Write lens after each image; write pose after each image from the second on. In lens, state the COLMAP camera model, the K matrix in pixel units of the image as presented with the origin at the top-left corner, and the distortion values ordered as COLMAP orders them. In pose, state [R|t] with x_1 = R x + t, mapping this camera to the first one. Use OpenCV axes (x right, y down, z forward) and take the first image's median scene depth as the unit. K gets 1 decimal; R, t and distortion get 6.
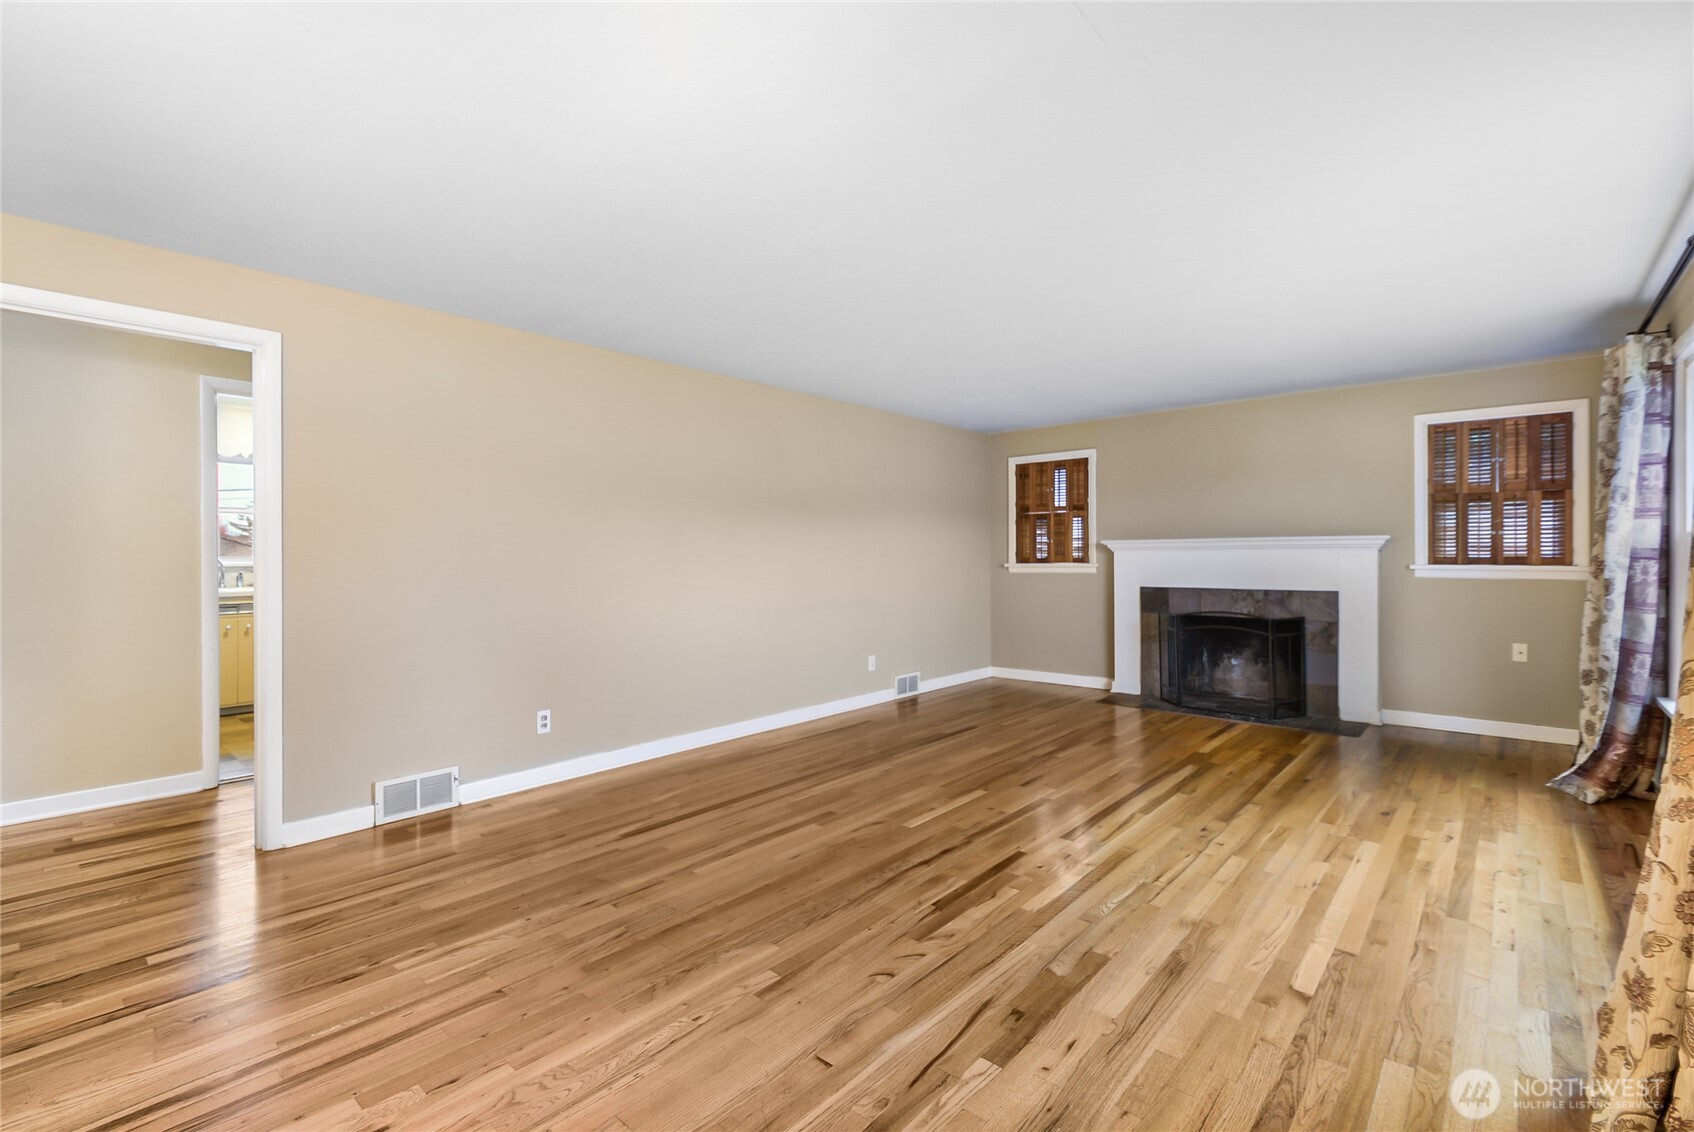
lens RADIAL K [[750.5, 0, 837.3], [0, 750.5, 562.0], [0, 0, 1]] dist [0.024945, -0.017560]
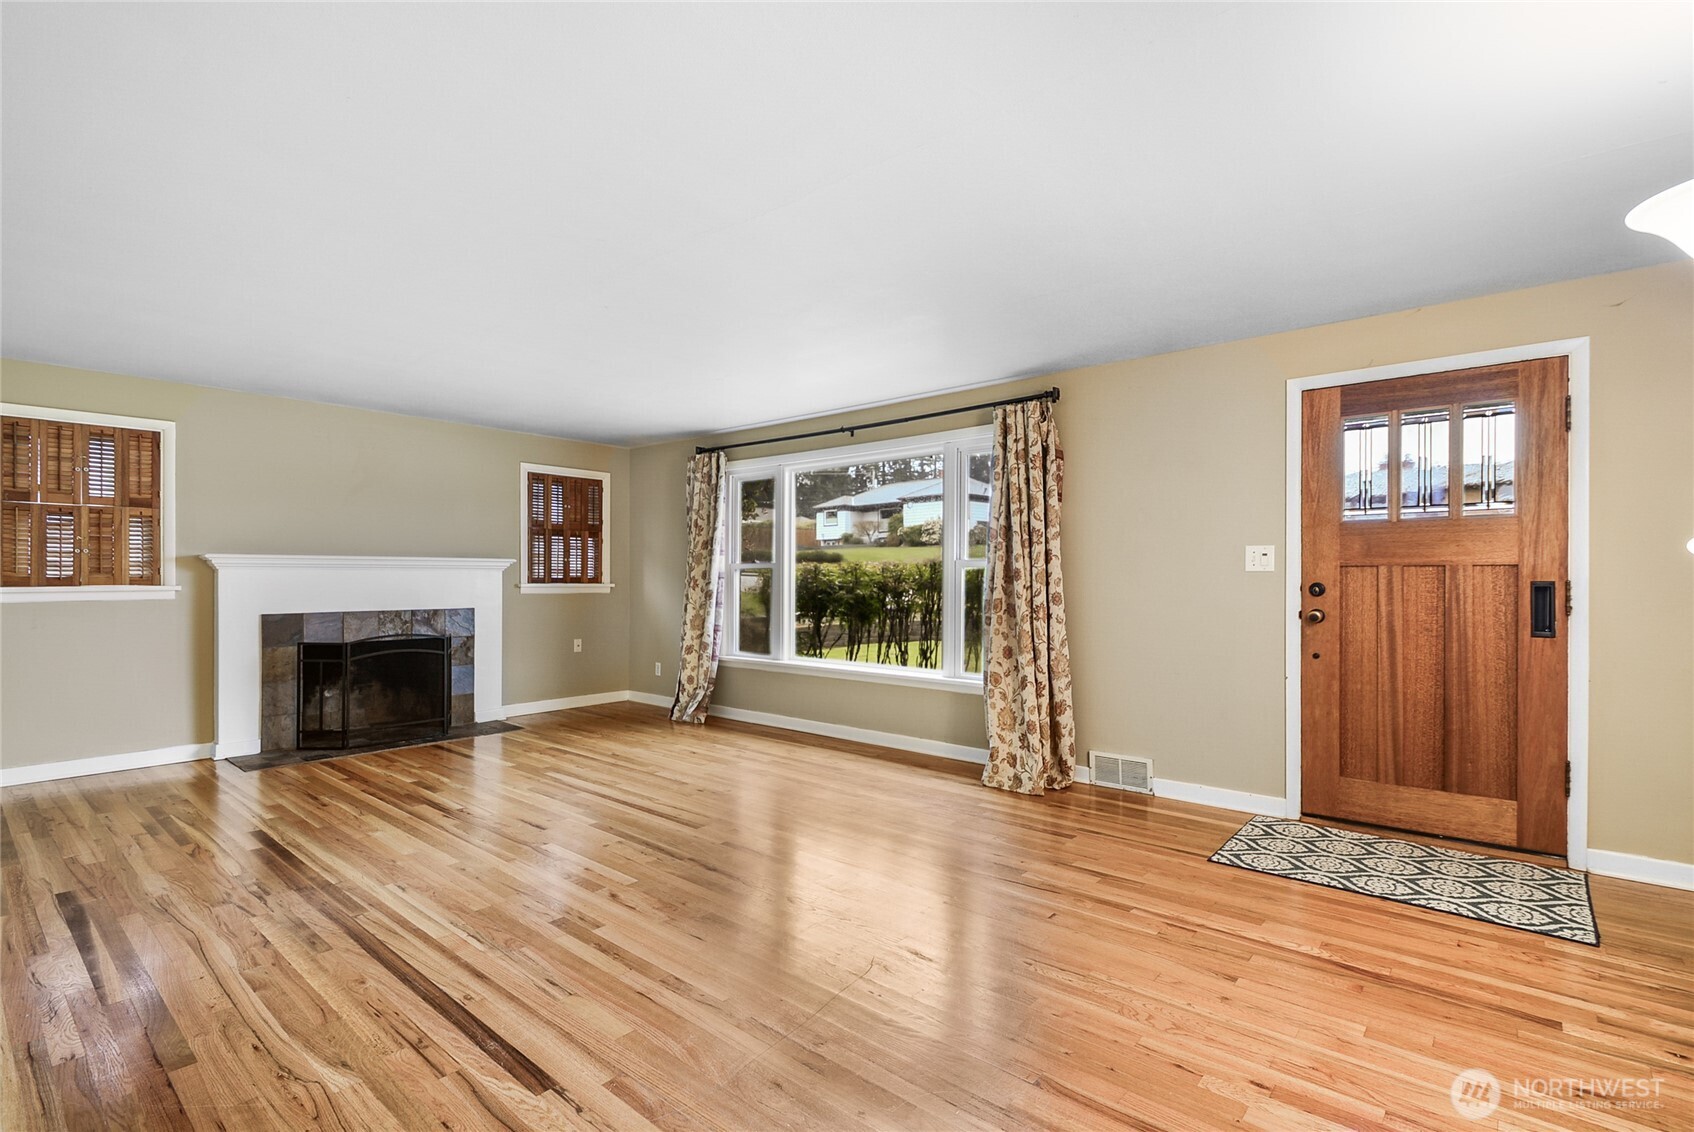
lens RADIAL K [[787.1, 0, 853.2], [0, 787.1, 575.2], [0, 0, 1]] dist [0.027473, -0.021115]
pose [[-0.033260, 0.006626, 0.999425, -0.550260], [0.006004, 0.999961, -0.006430, 0.001577], [-0.999429, 0.005787, -0.033298, 0.509761]]
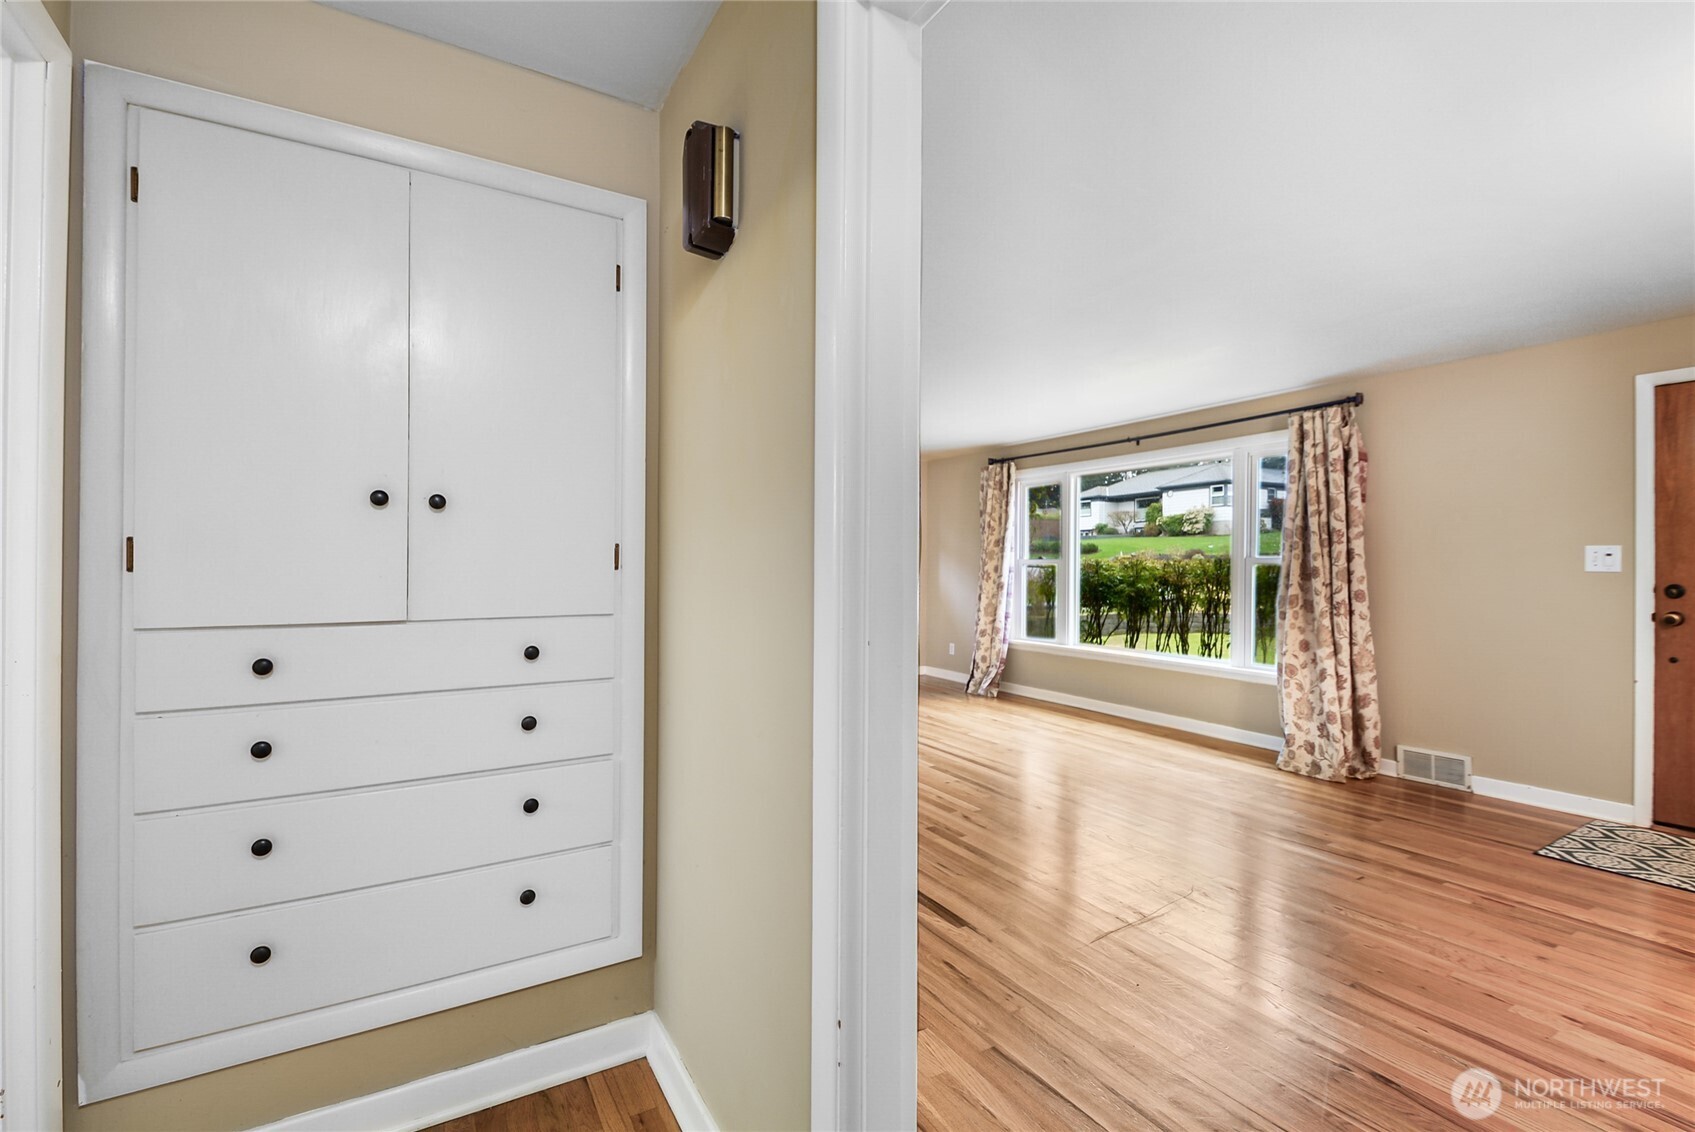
lens RADIAL K [[751.0, 0, 837.8], [0, 751.0, 562.0], [0, 0, 1]] dist [0.024945, -0.017560]
pose [[0.302195, 0.009382, 0.953200, -0.697930], [0.001156, 0.999947, -0.010209, -0.007491], [-0.953245, 0.004187, 0.302168, 0.565062]]
